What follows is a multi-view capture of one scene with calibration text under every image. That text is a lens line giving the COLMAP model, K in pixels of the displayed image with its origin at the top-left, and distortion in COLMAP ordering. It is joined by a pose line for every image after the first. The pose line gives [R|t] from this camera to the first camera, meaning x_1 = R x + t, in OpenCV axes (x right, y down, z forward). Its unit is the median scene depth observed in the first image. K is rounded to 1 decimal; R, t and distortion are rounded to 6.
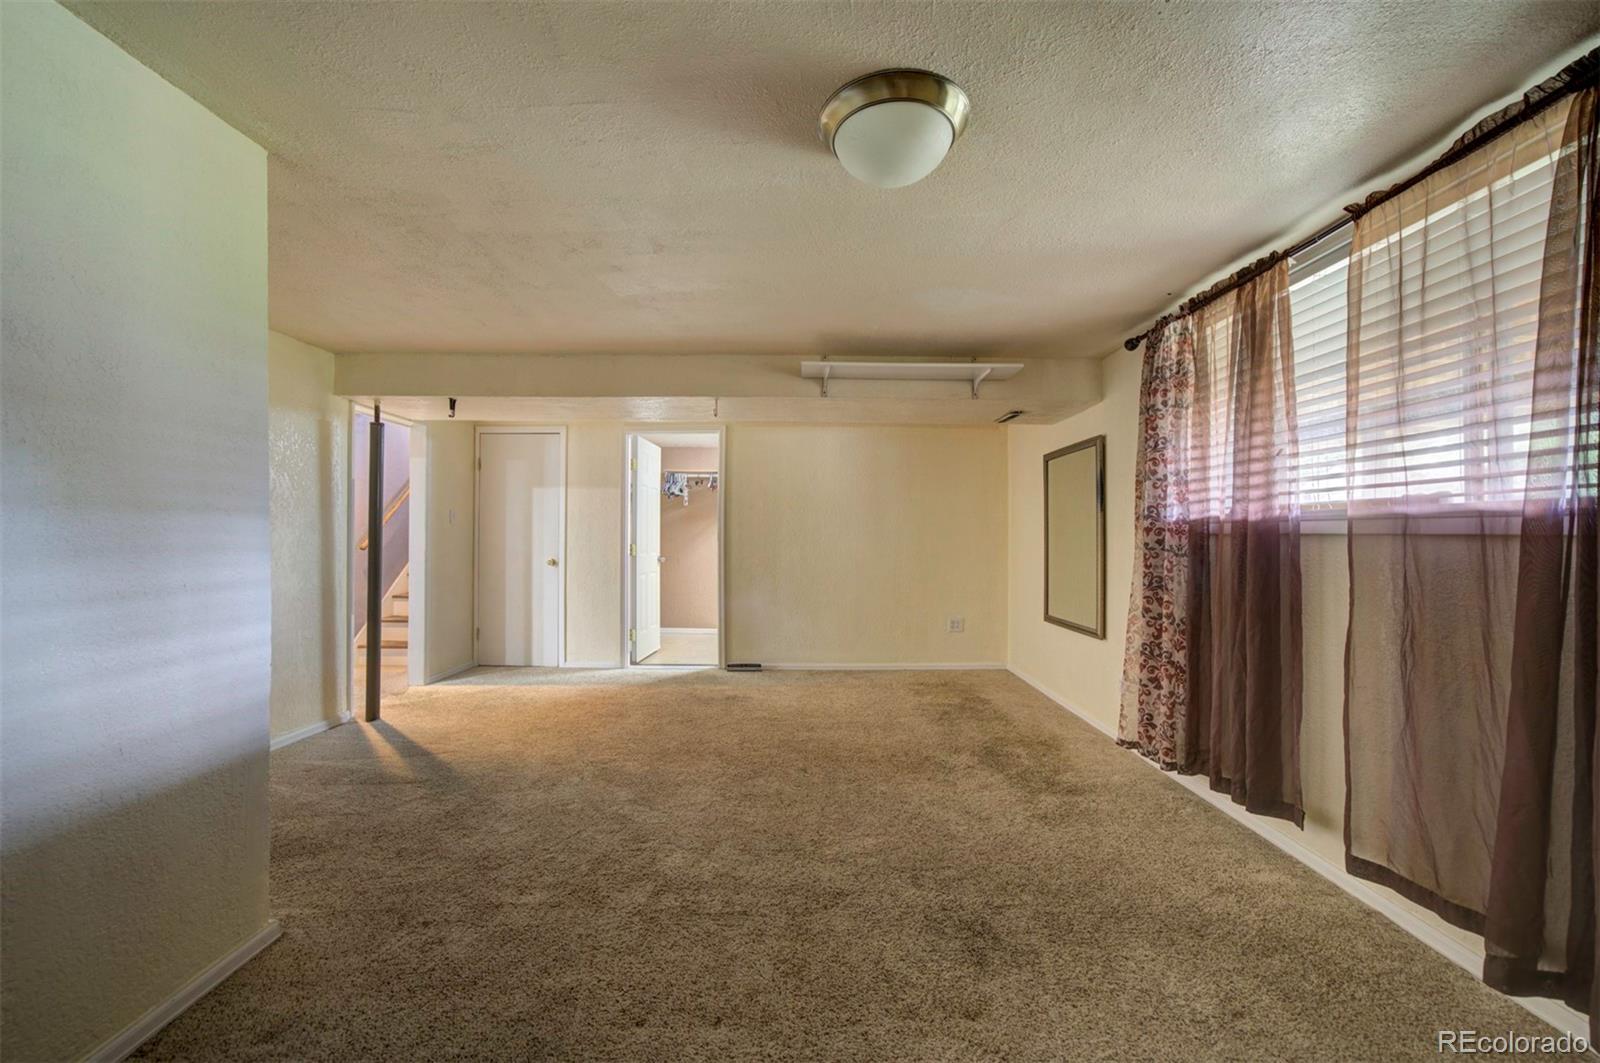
lens RADIAL K [[637.0, 0, 791.8], [0, 637.0, 533.1], [0, 0, 1]] dist [-0.028501, 0.009011]
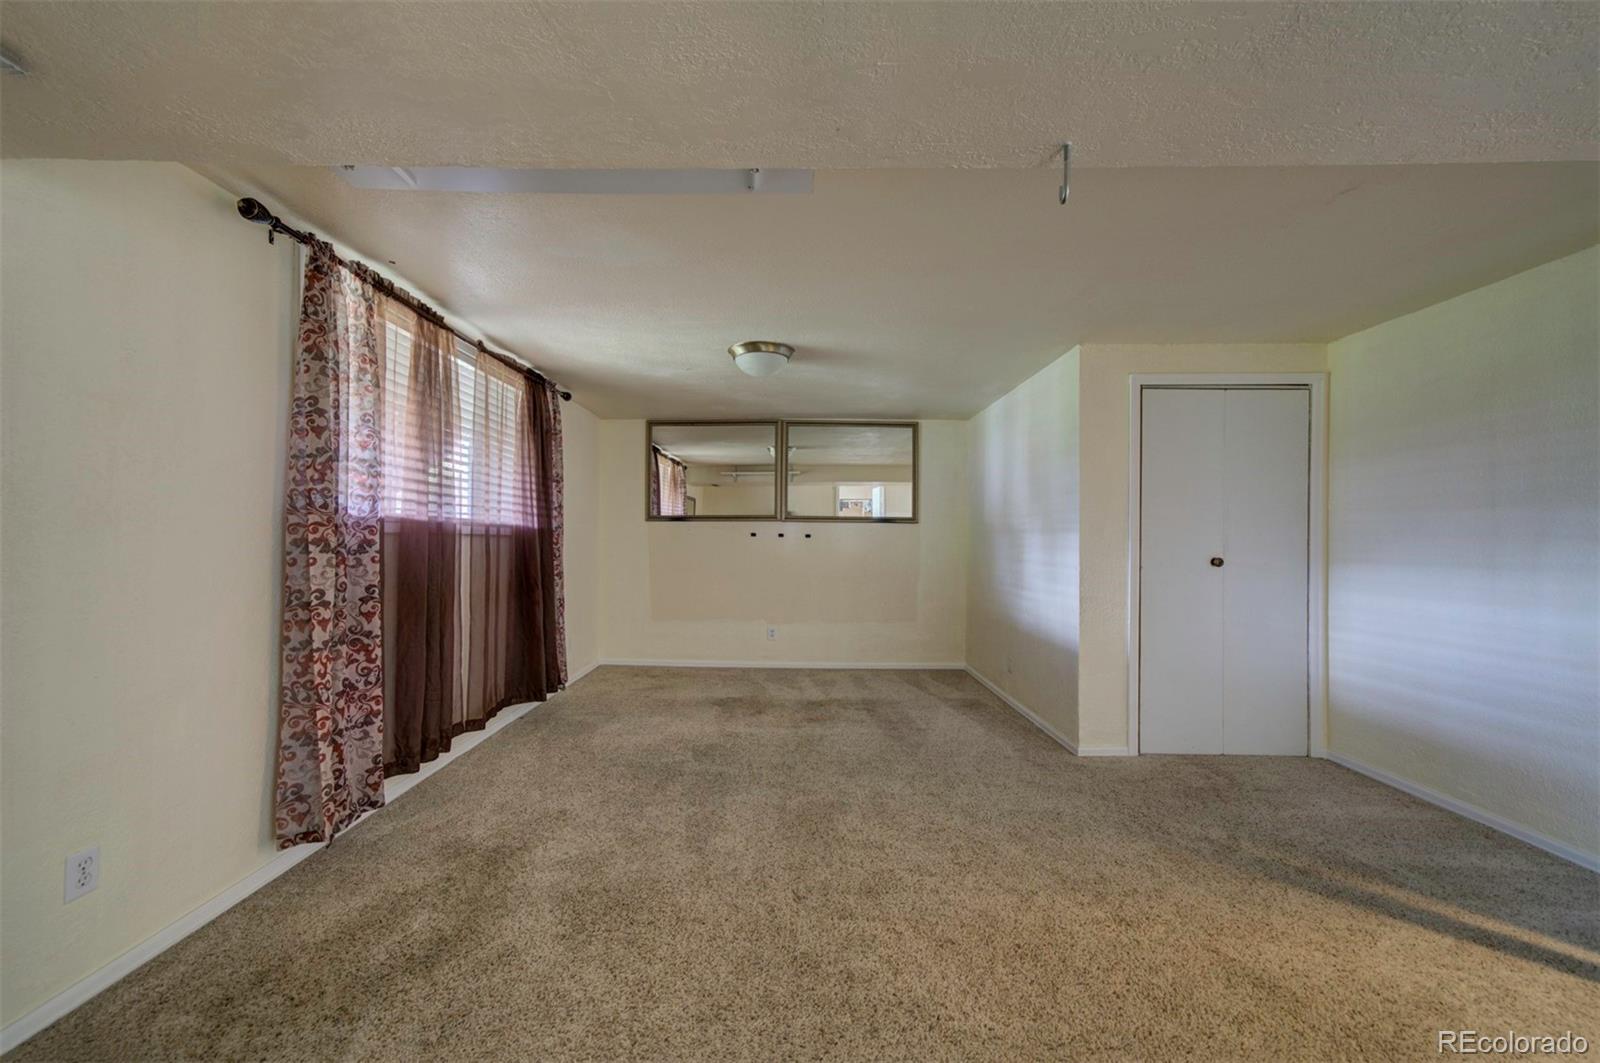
lens RADIAL K [[615.8, 0, 800.0], [0, 615.8, 531.5], [0, 0, 1]] dist [-0.087868, 0.076788]
pose [[-0.999763, -0.012745, -0.017623, 0.036538], [-0.012430, 0.999763, -0.017877, 0.009371], [0.017847, -0.017654, -0.999685, 1.970428]]
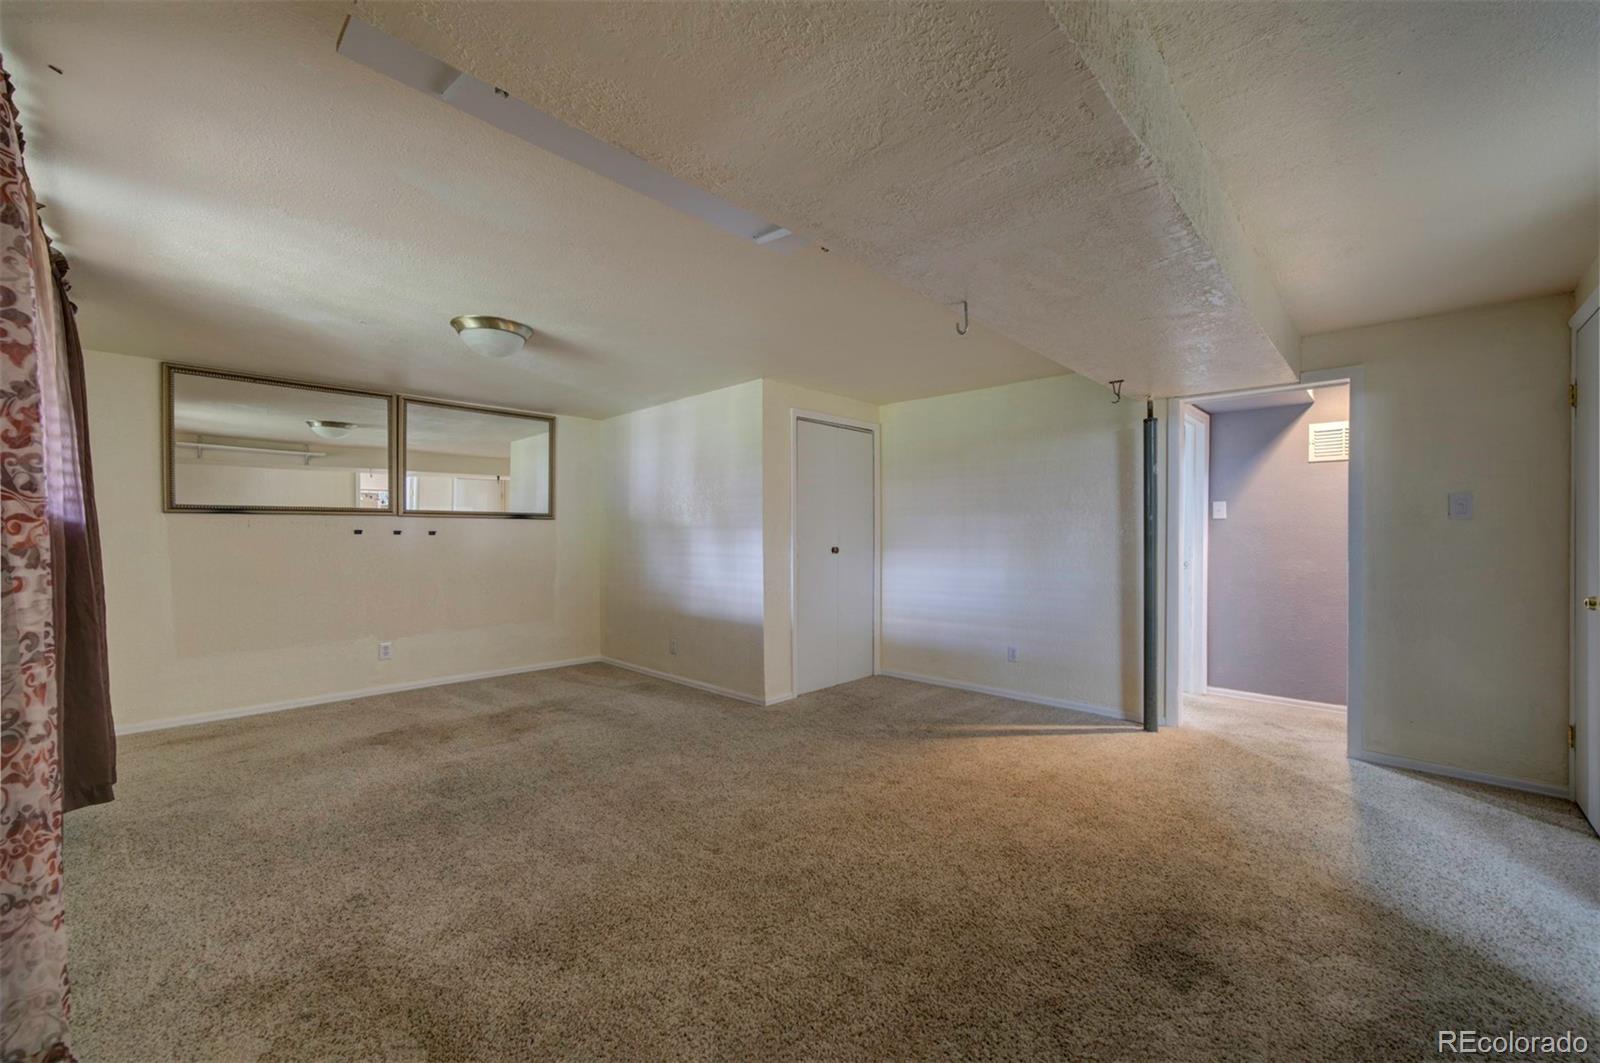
lens RADIAL K [[637.0, 0, 791.8], [0, 637.0, 533.1], [0, 0, 1]] dist [-0.028501, 0.009011]
pose [[-0.670978, -0.006770, -0.741446, 0.627640], [0.003416, 0.999919, -0.012221, 0.012214], [0.741469, -0.010733, -0.670901, 1.898995]]
